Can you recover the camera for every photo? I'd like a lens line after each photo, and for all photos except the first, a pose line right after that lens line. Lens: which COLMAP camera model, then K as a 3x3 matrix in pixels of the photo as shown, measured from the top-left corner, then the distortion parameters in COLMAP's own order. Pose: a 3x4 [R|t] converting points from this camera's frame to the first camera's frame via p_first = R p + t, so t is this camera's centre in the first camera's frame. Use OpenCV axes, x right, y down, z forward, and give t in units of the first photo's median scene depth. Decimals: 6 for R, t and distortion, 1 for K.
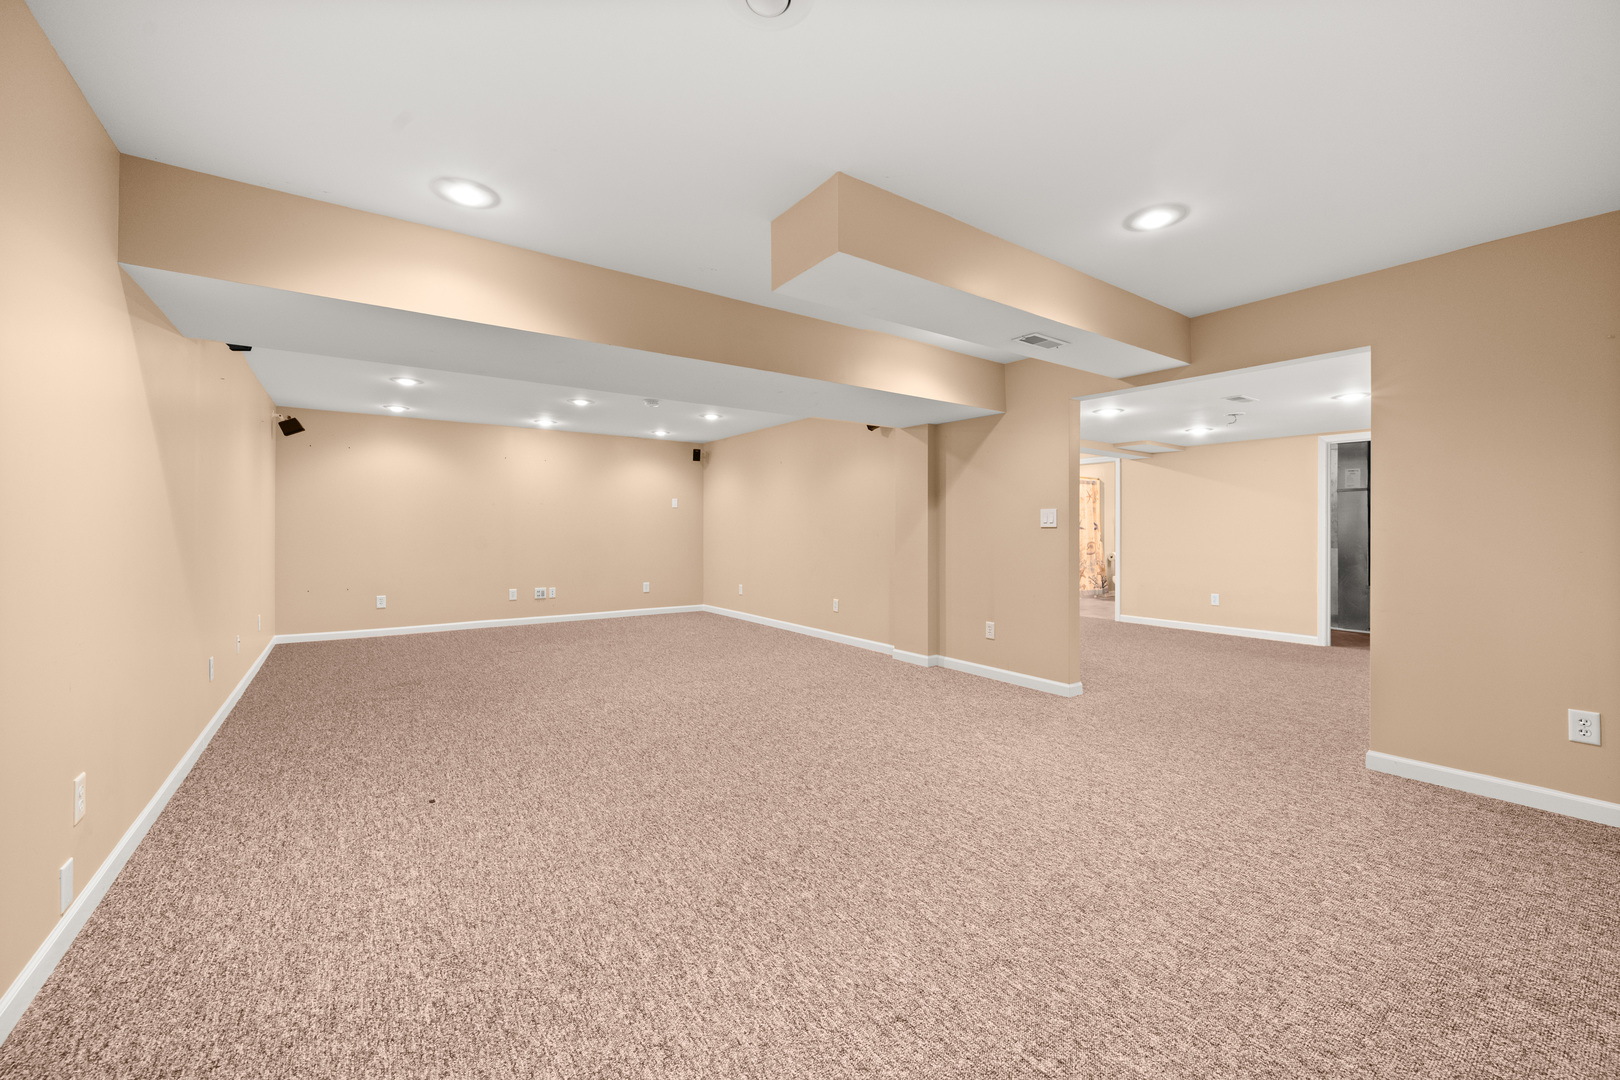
lens RADIAL K [[633.6, 0, 804.7], [0, 633.6, 524.3], [0, 0, 1]] dist [0.002576, 0.000953]
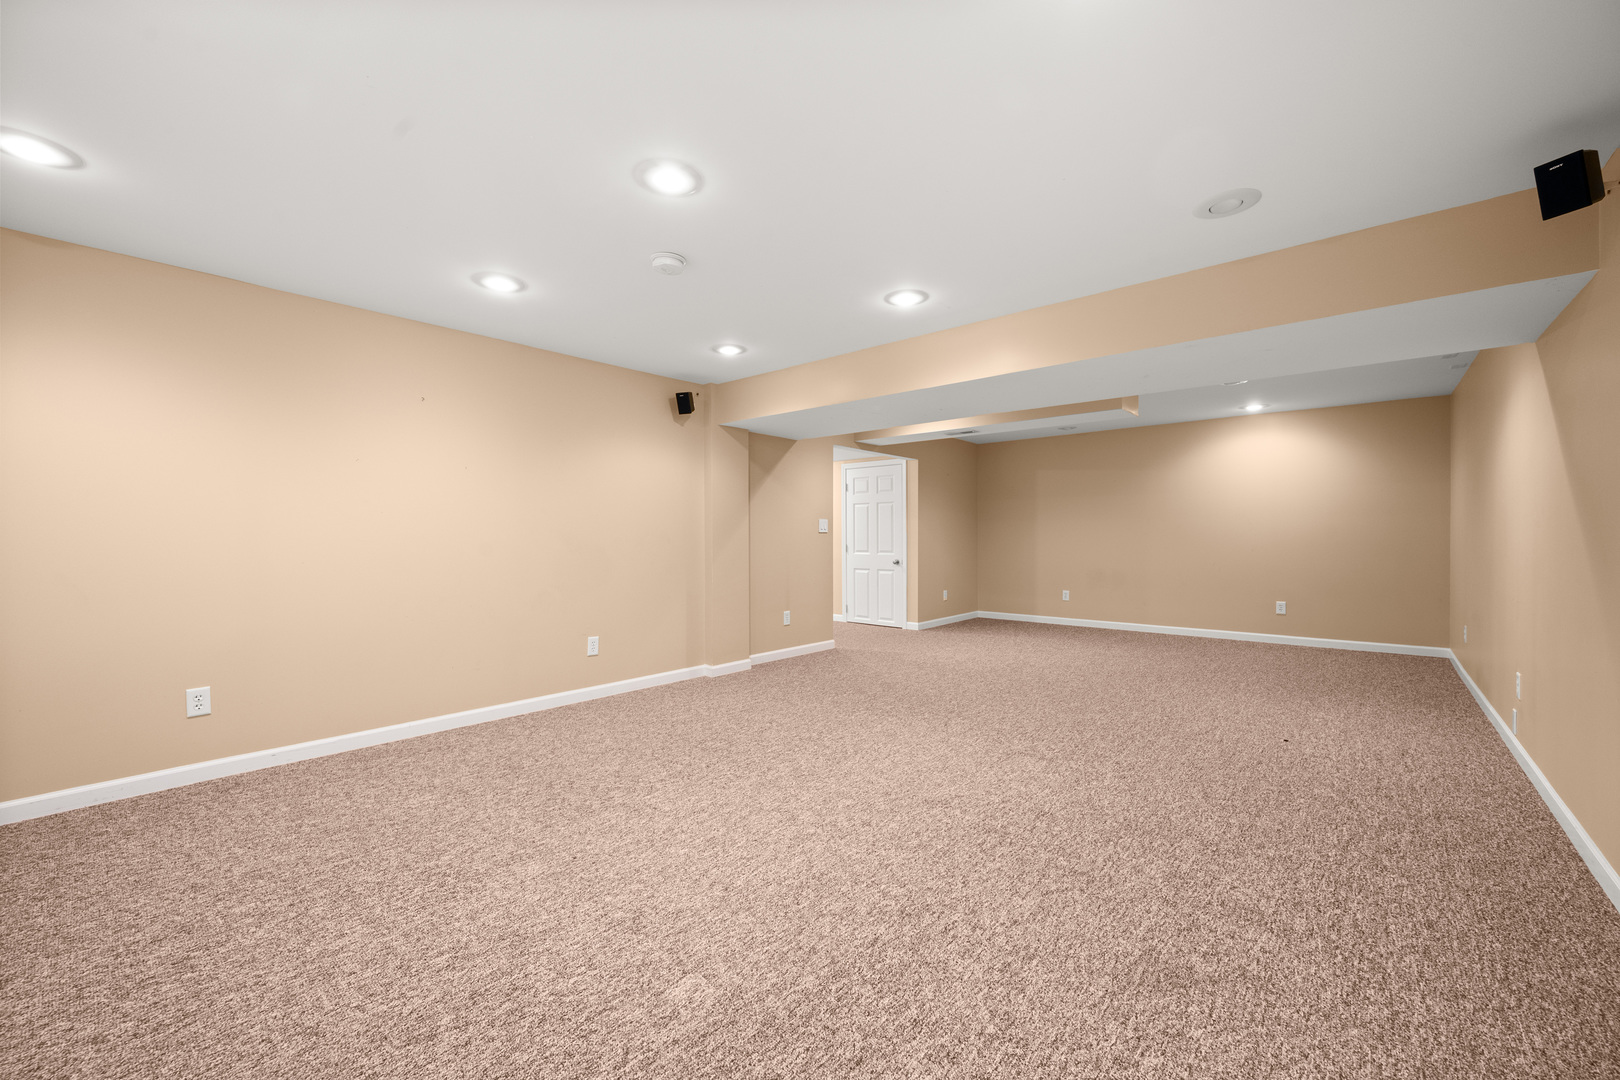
lens RADIAL K [[633.6, 0, 803.6], [0, 633.6, 551.7], [0, 0, 1]] dist [0.002576, 0.000953]
pose [[-0.222281, -0.032234, 0.974450, -1.213112], [-0.002564, 0.999469, 0.032477, 0.002859], [-0.974979, 0.004720, -0.222246, 1.682773]]
